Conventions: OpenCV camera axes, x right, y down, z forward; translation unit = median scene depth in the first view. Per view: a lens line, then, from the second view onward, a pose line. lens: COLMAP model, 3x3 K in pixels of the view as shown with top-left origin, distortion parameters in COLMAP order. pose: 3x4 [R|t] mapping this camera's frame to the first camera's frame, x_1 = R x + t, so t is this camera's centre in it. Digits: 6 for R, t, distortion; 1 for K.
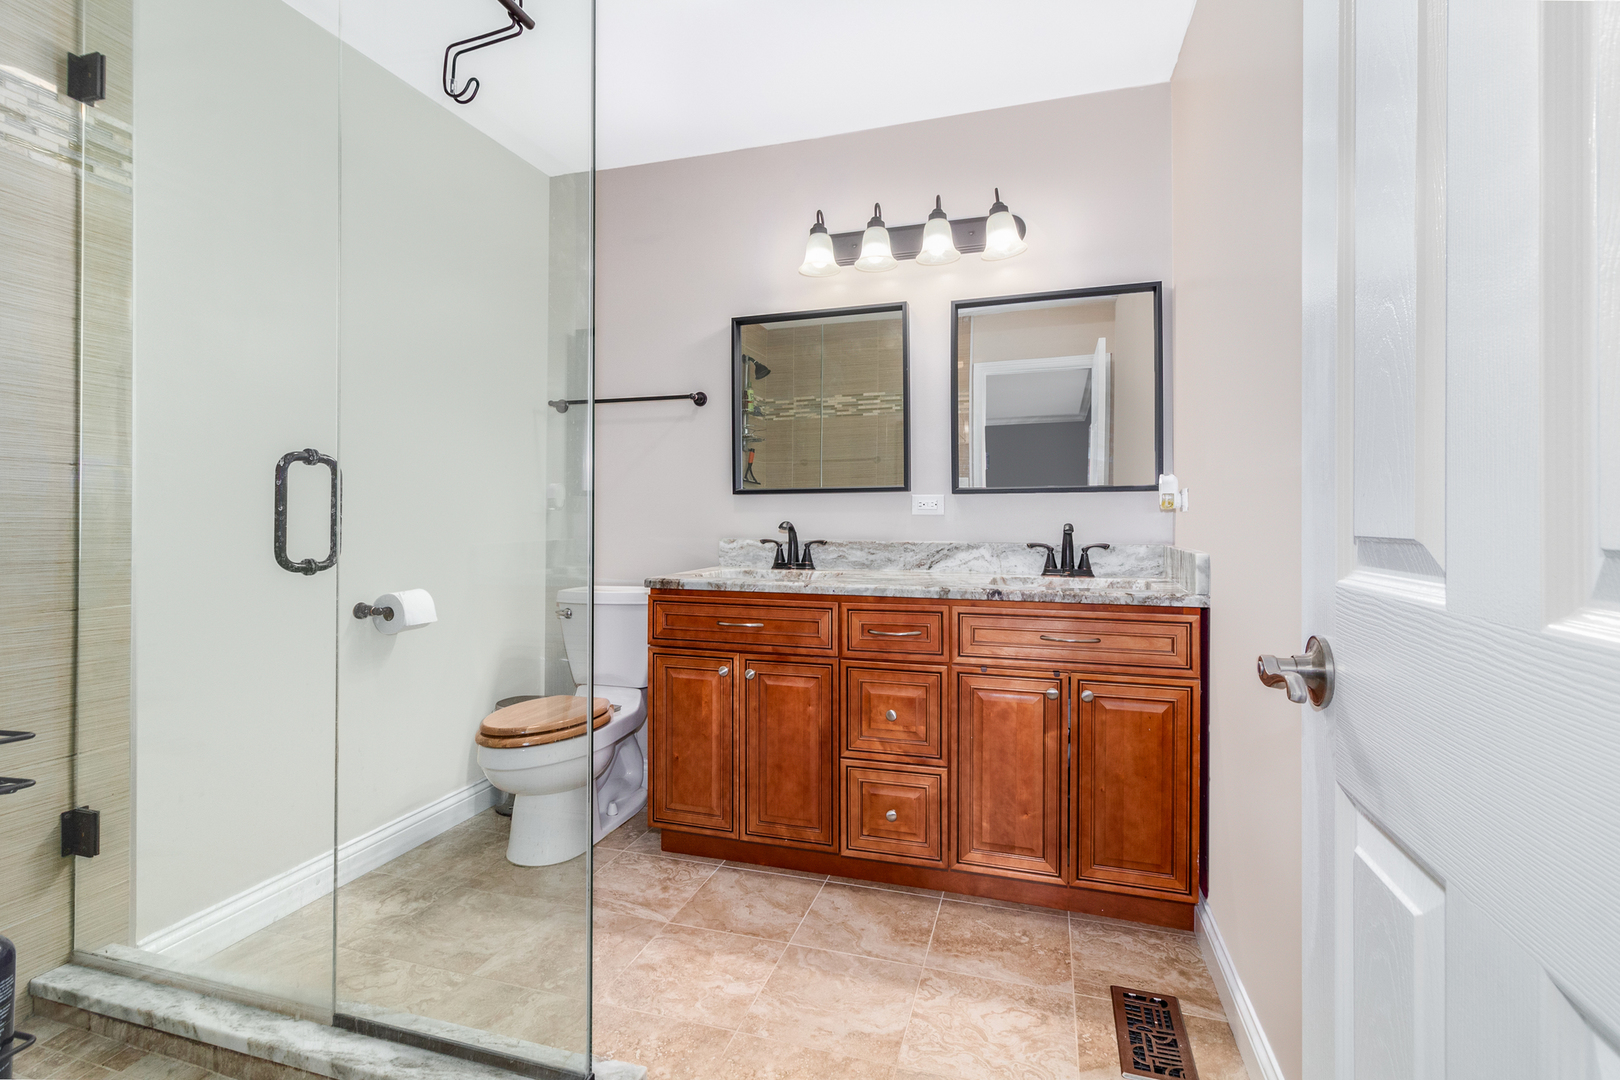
lens RADIAL K [[755.4, 0, 811.8], [0, 755.4, 514.0], [0, 0, 1]] dist [-0.000644, 0.000018]
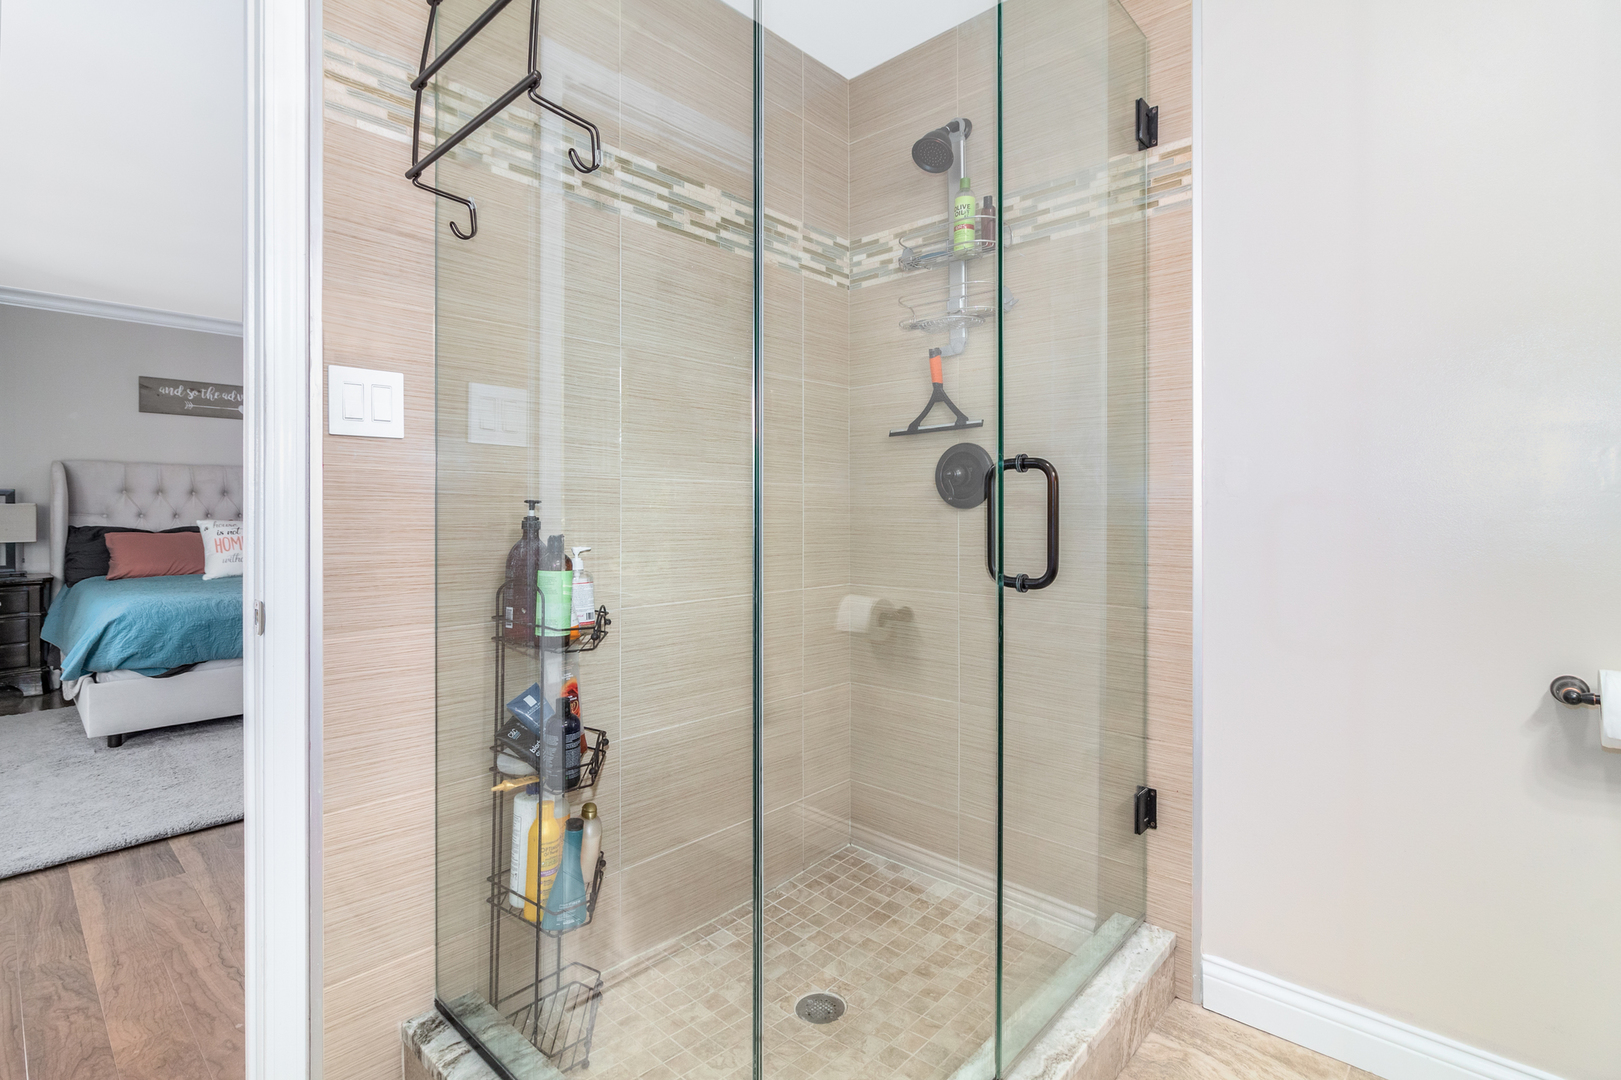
lens RADIAL K [[755.8, 0, 812.3], [0, 755.8, 514.0], [0, 0, 1]] dist [-0.000644, 0.000018]
pose [[-0.426337, 0.000607, -0.904564, 0.240933], [0.004590, 0.999988, -0.001492, -0.012463], [0.904553, -0.004788, -0.426335, 1.027791]]
